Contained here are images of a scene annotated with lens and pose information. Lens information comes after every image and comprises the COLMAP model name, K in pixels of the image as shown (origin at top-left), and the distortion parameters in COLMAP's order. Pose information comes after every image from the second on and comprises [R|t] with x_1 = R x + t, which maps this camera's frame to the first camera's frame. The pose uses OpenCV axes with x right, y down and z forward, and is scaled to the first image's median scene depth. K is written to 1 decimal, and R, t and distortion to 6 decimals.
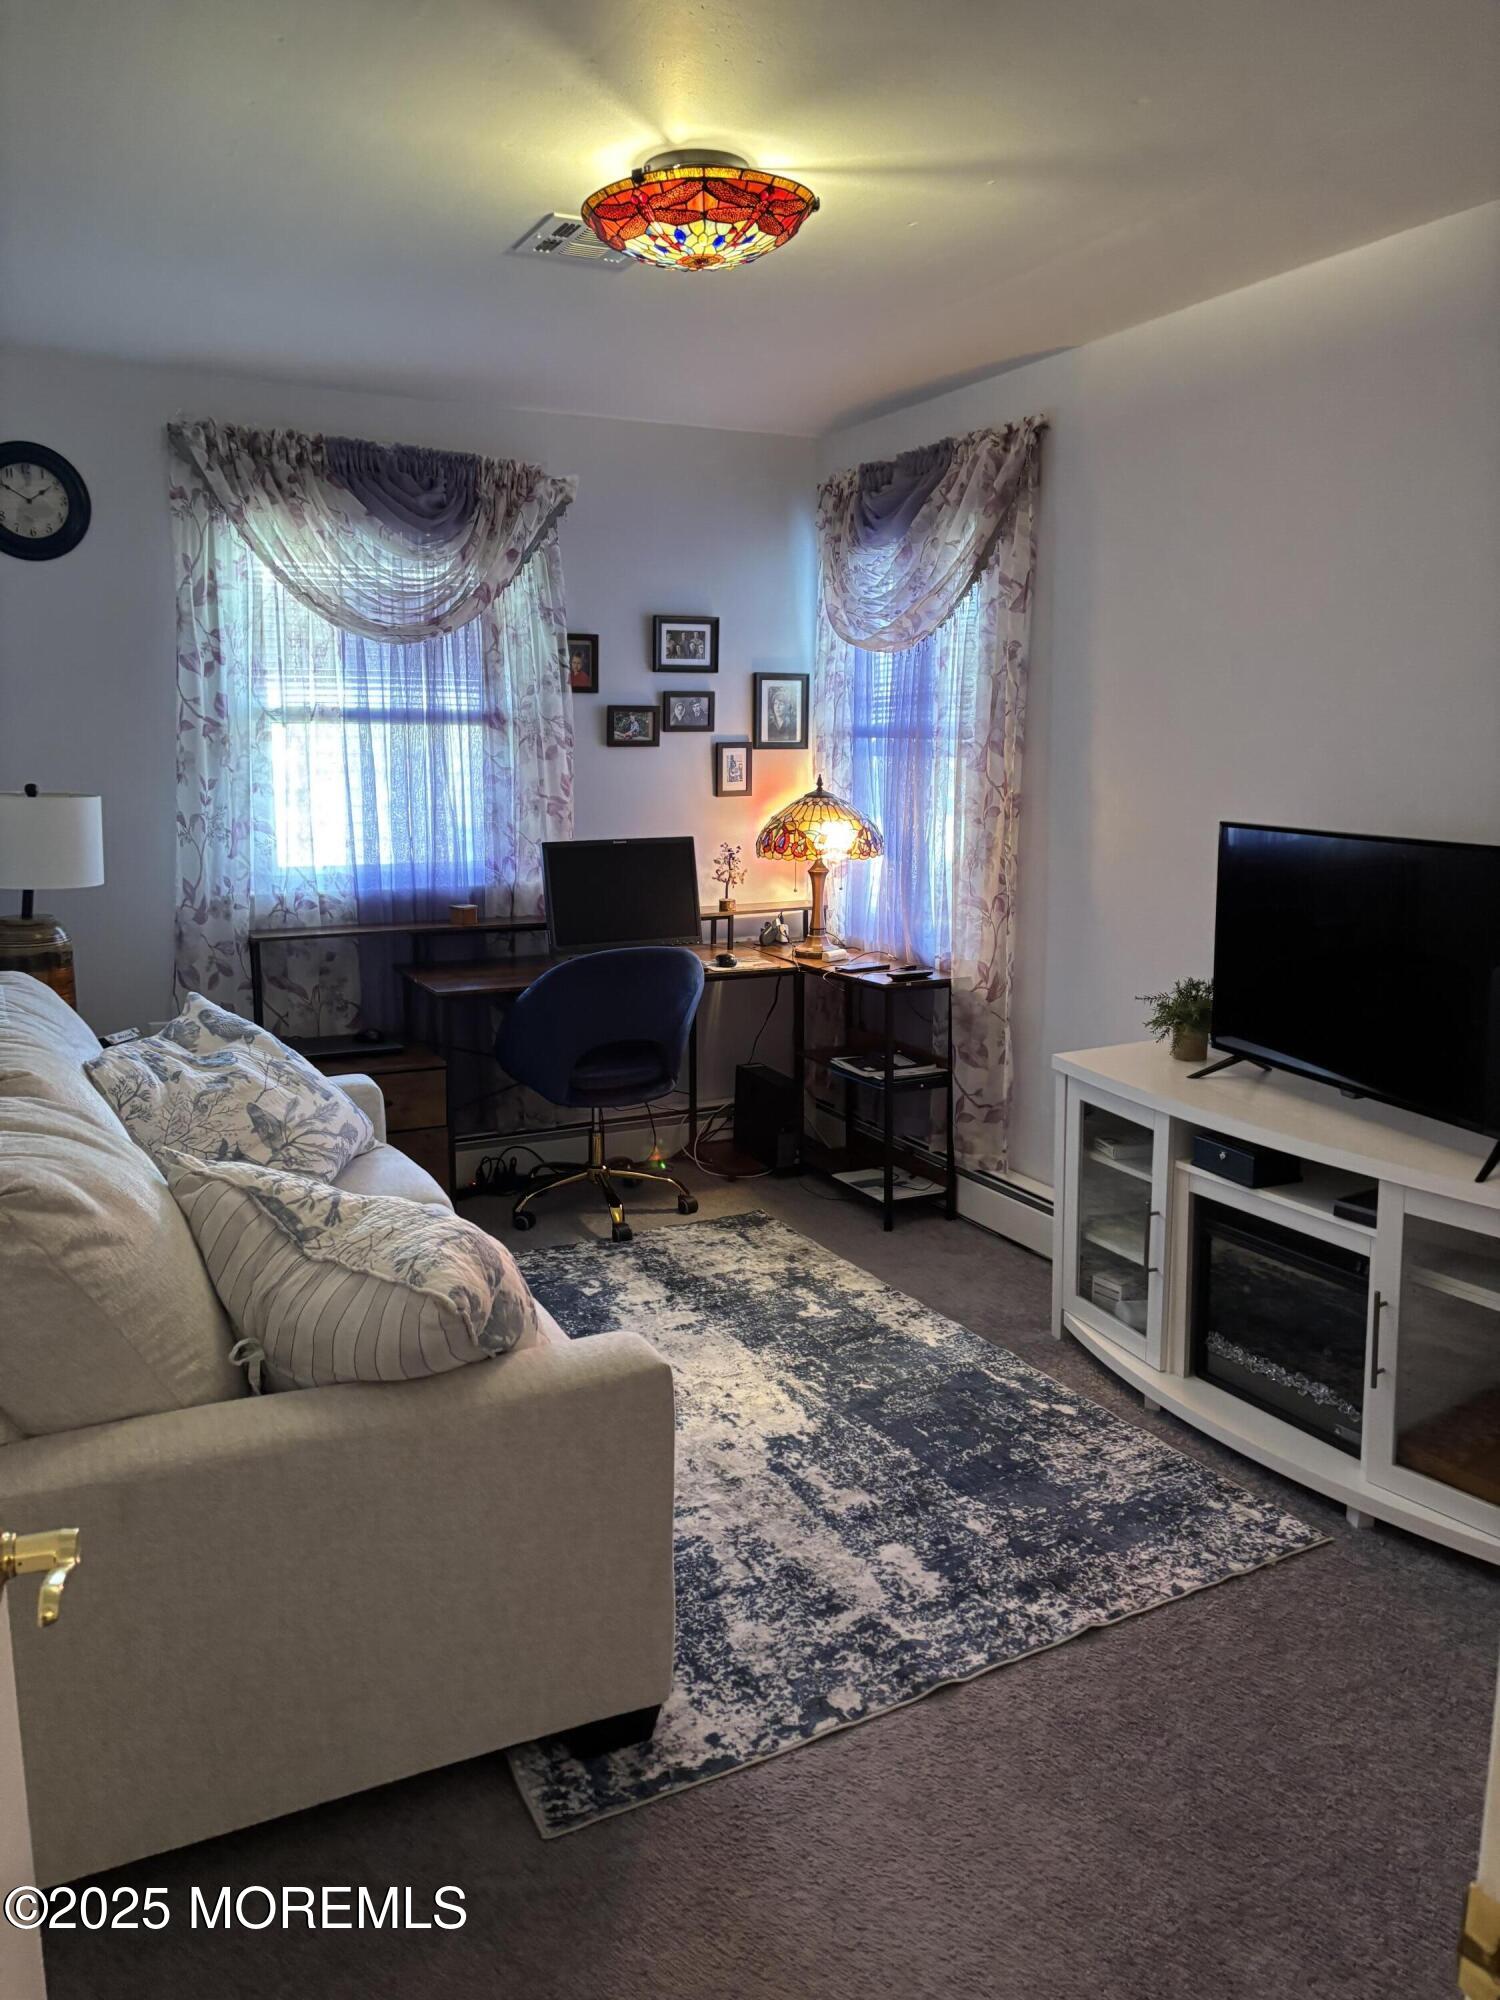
lens RADIAL K [[1512.6, 0, 737.3], [0, 1512.6, 990.0], [0, 0, 1]] dist [0.041569, -0.047612]
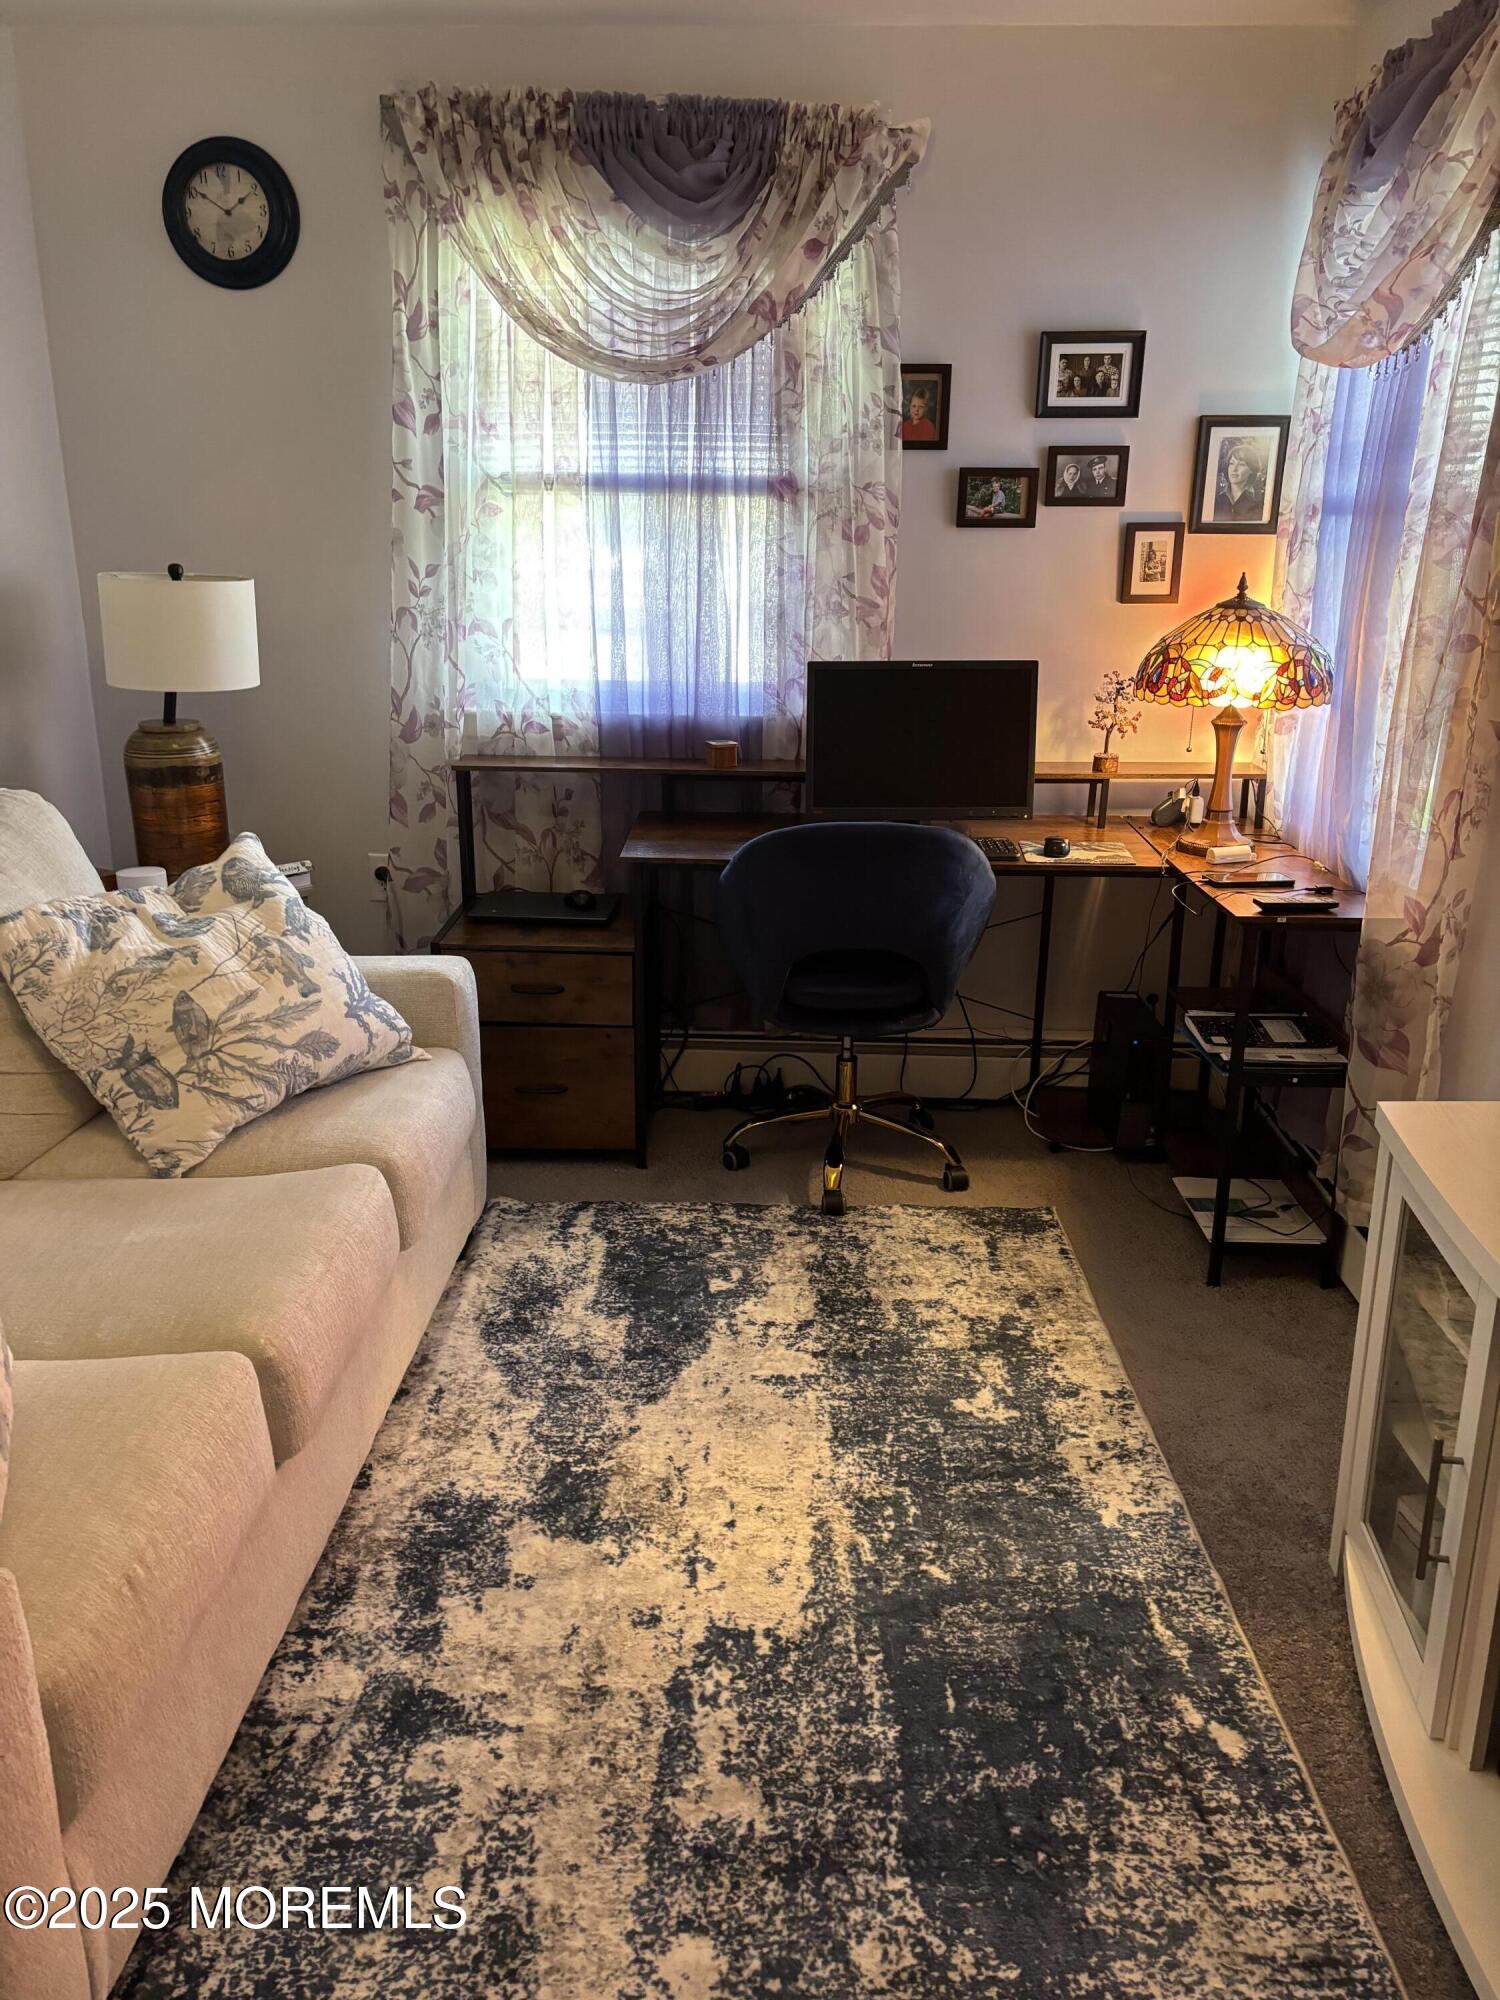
lens RADIAL K [[1748.8, 0, 371.6], [0, 1748.8, 1034.2], [0, 0, 1]] dist [0.066803, -0.051392]
pose [[0.885924, 0.142468, -0.441409, 0.091245], [-0.089399, 0.986263, 0.138897, -0.020631], [0.455134, -0.083591, 0.886491, 0.144751]]
